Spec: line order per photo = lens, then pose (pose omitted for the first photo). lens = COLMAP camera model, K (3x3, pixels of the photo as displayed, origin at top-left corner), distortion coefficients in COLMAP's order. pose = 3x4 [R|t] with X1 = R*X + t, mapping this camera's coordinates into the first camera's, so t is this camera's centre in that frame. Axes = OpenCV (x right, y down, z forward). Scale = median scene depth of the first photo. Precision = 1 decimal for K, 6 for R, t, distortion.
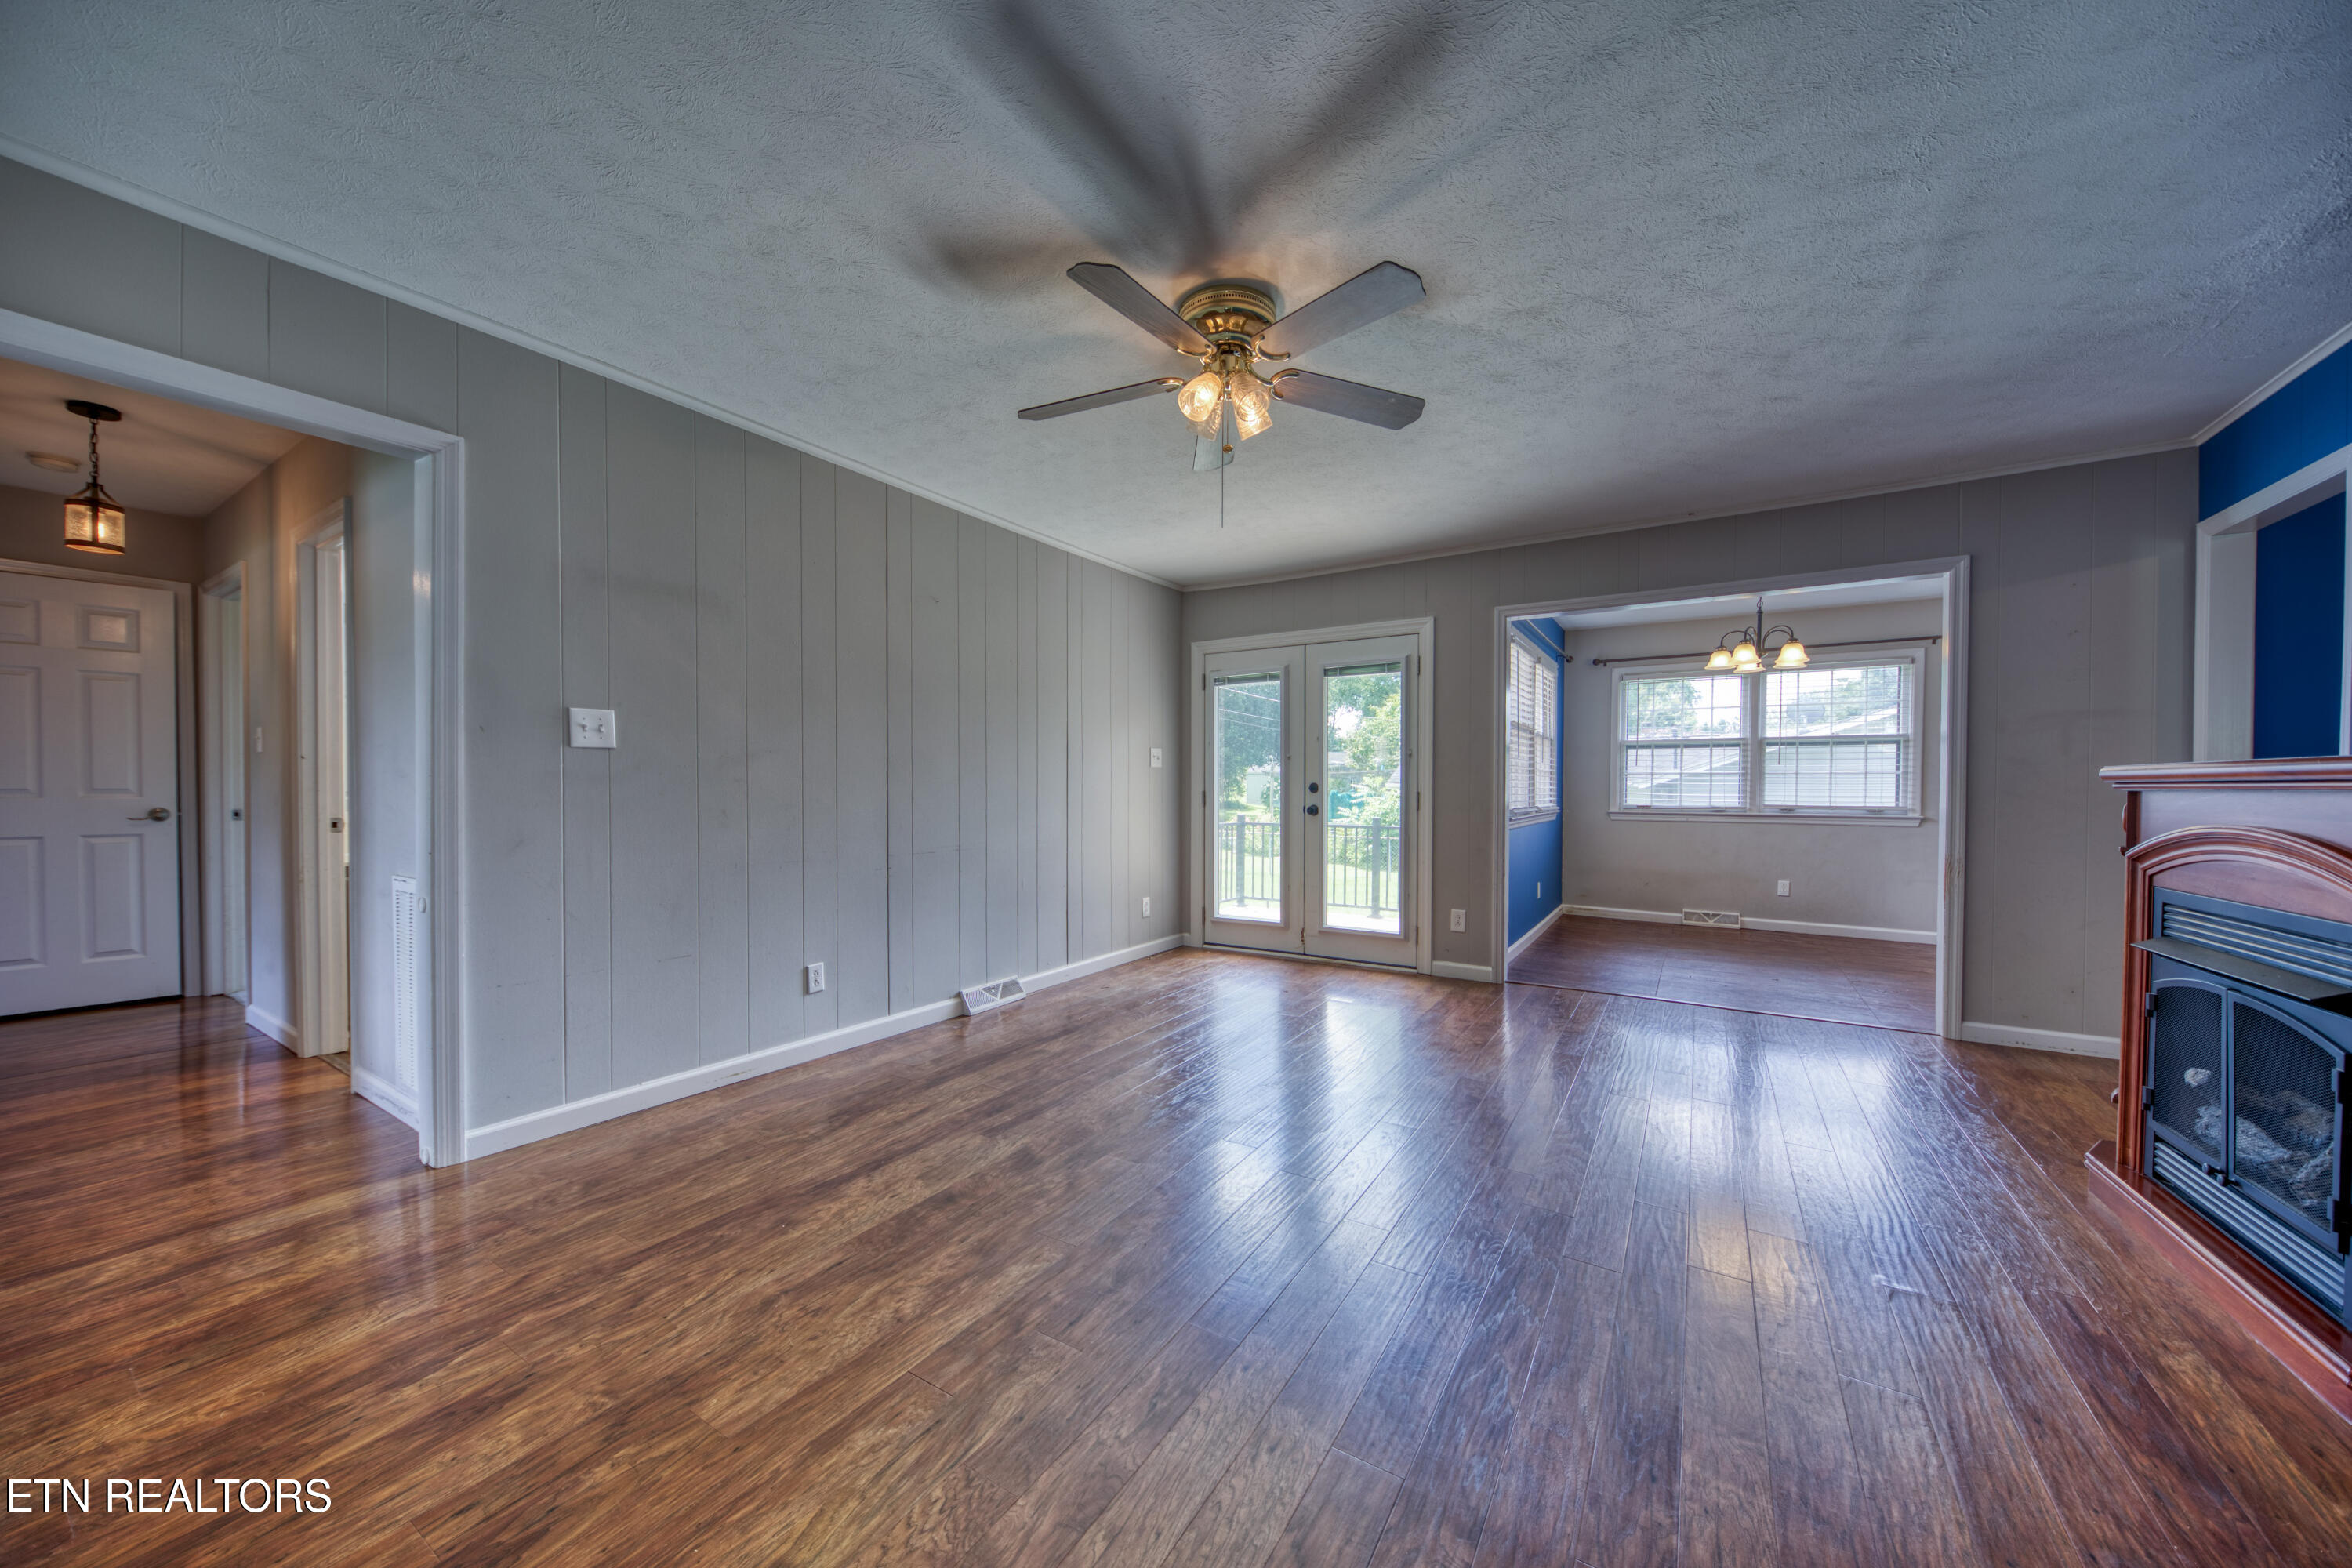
lens RADIAL K [[833.1, 0, 1183.5], [0, 833.1, 786.4], [0, 0, 1]] dist [-0.000105, -0.008999]
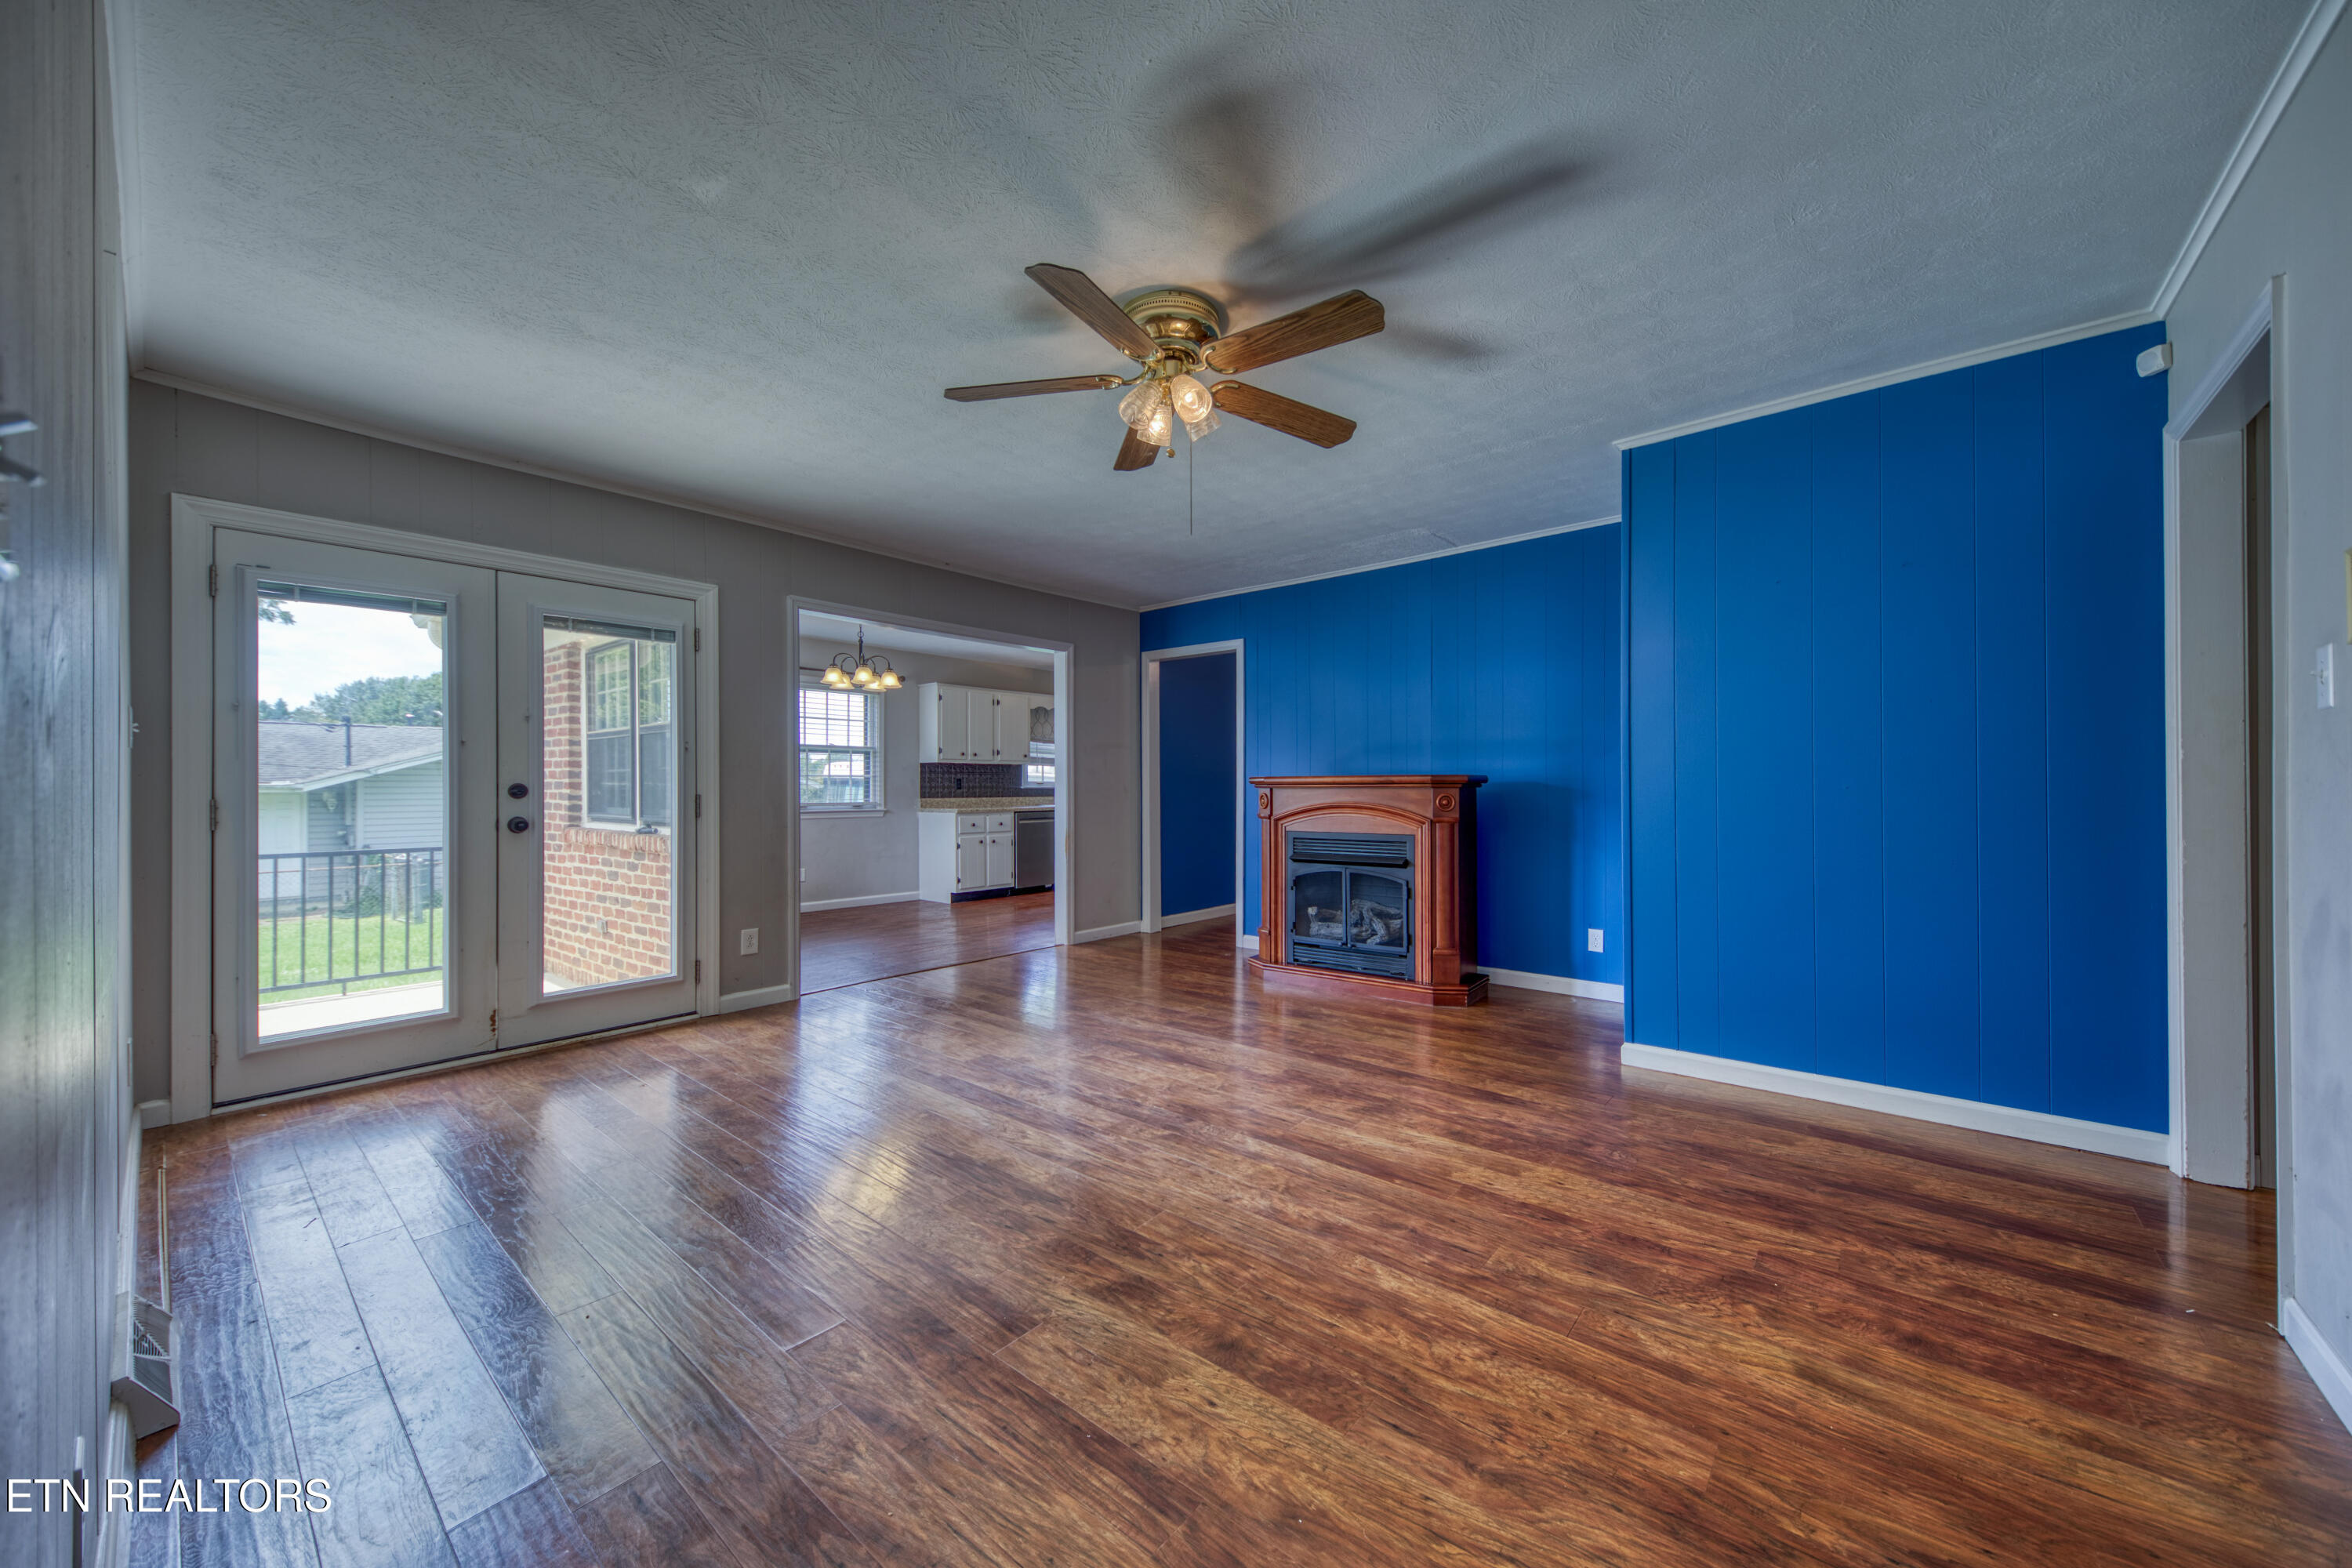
lens RADIAL K [[842.7, 0, 1178.4], [0, 842.7, 791.4], [0, 0, 1]] dist [0.020847, -0.009914]
pose [[0.139255, -0.014621, 0.990149, -1.211413], [0.006599, 0.999882, 0.013837, -0.010600], [-0.990235, 0.004607, 0.139335, 1.102501]]
